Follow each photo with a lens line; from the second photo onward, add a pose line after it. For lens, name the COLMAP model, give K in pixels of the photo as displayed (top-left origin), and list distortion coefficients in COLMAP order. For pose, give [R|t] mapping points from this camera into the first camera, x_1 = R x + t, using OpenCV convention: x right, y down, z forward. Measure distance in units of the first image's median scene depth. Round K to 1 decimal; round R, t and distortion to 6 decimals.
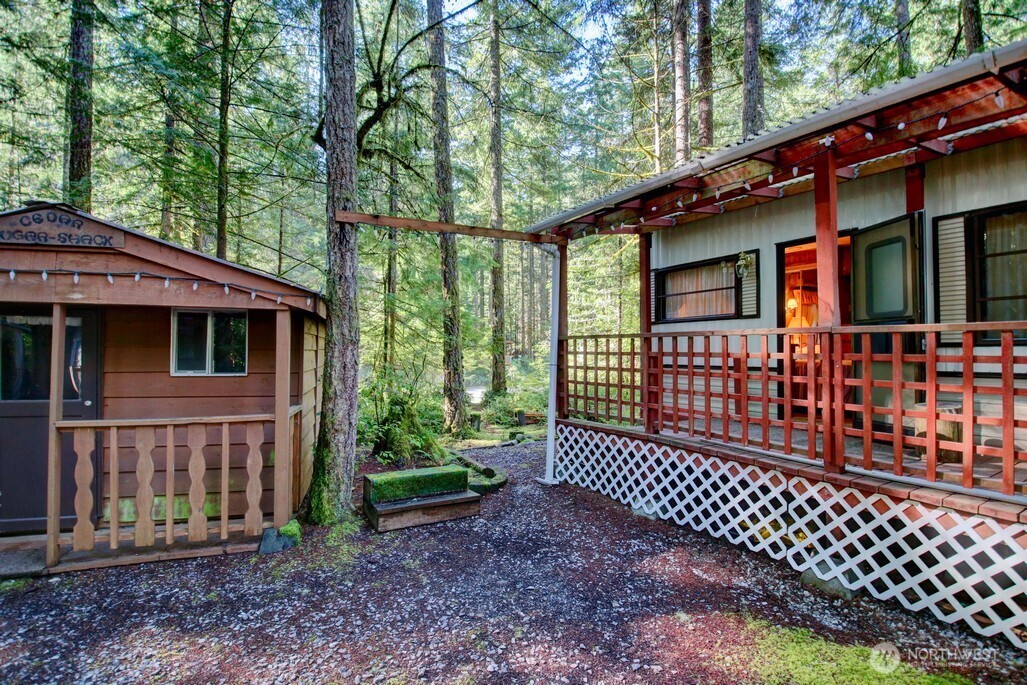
lens RADIAL K [[482.8, 0, 513.5], [0, 482.8, 342.5], [0, 0, 1]] dist [0.000009, -0.000238]
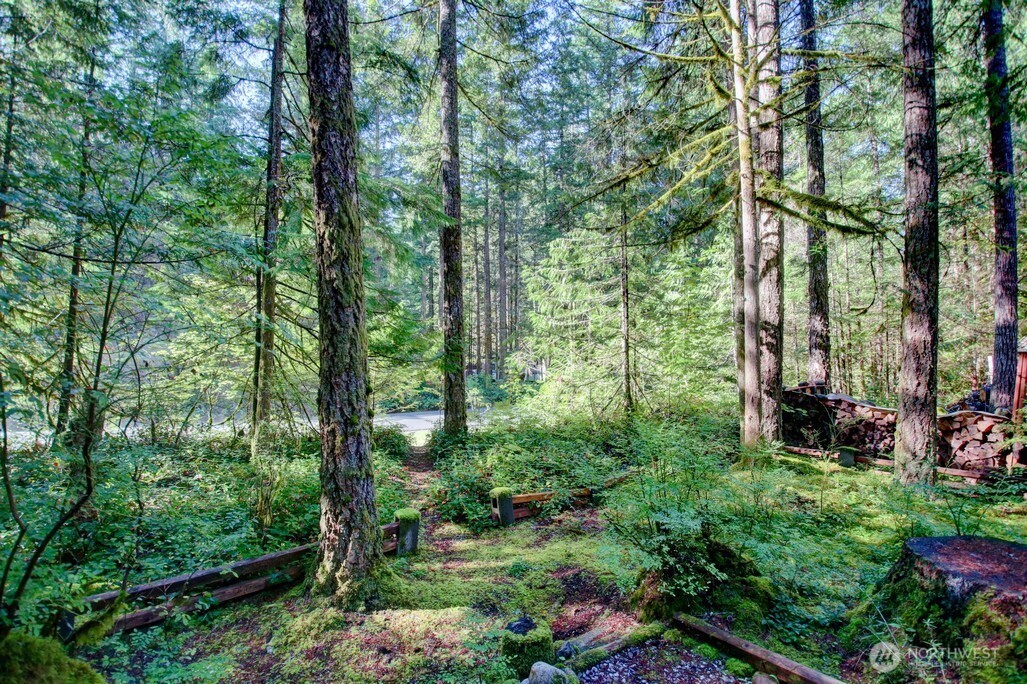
lens RADIAL K [[482.8, 0, 513.5], [0, 482.8, 342.0], [0, 0, 1]] dist [0.000009, -0.000238]
pose [[0.994921, -0.008111, 0.100330, -0.028019], [0.010970, 0.999548, -0.027973, 0.004000], [-0.100057, 0.028931, 0.994561, 0.605864]]
